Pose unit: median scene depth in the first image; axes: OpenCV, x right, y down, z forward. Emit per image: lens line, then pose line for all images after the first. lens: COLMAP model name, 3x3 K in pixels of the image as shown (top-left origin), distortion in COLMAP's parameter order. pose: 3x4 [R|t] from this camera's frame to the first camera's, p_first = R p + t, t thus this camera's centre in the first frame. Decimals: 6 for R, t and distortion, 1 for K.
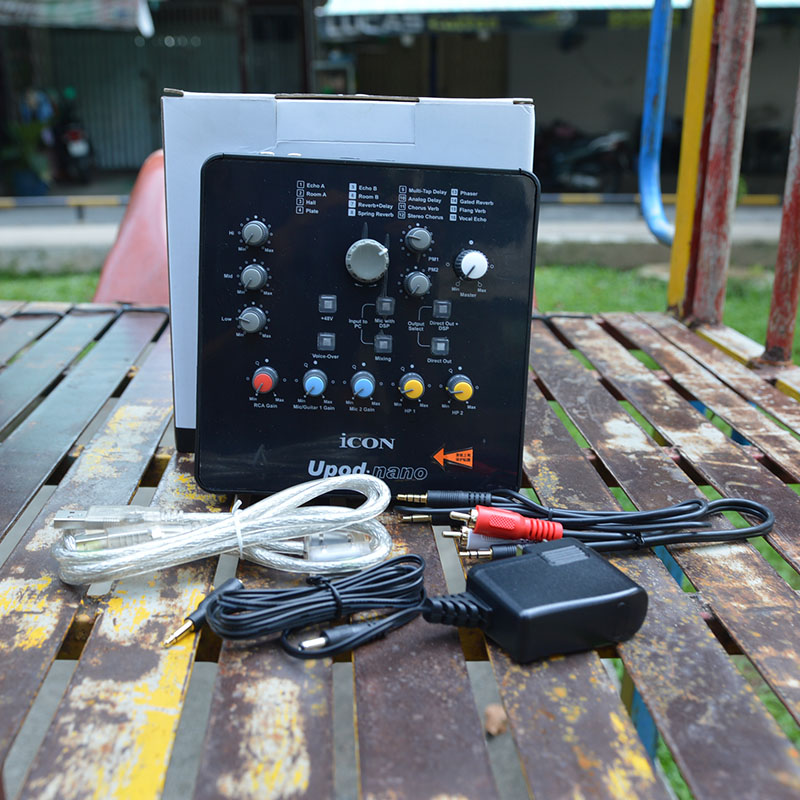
lens RADIAL K [[943.1, 0, 400.0], [0, 943.1, 400.0], [0, 0, 1]] dist [-0.119056, 0.079096]
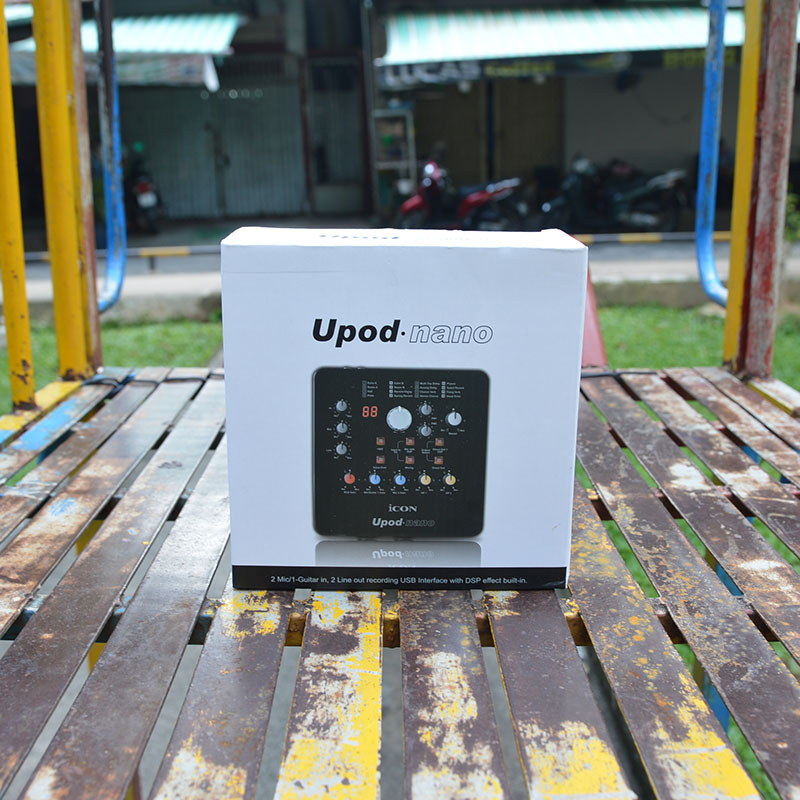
lens RADIAL K [[943.1, 0, 400.0], [0, 943.1, 400.0], [0, 0, 1]] dist [-0.119056, 0.079096]
pose [[0.997811, -0.015413, -0.064312, -0.052152], [0.012682, 0.999009, -0.042656, -0.014898], [0.064906, 0.041747, 0.997018, -0.236103]]
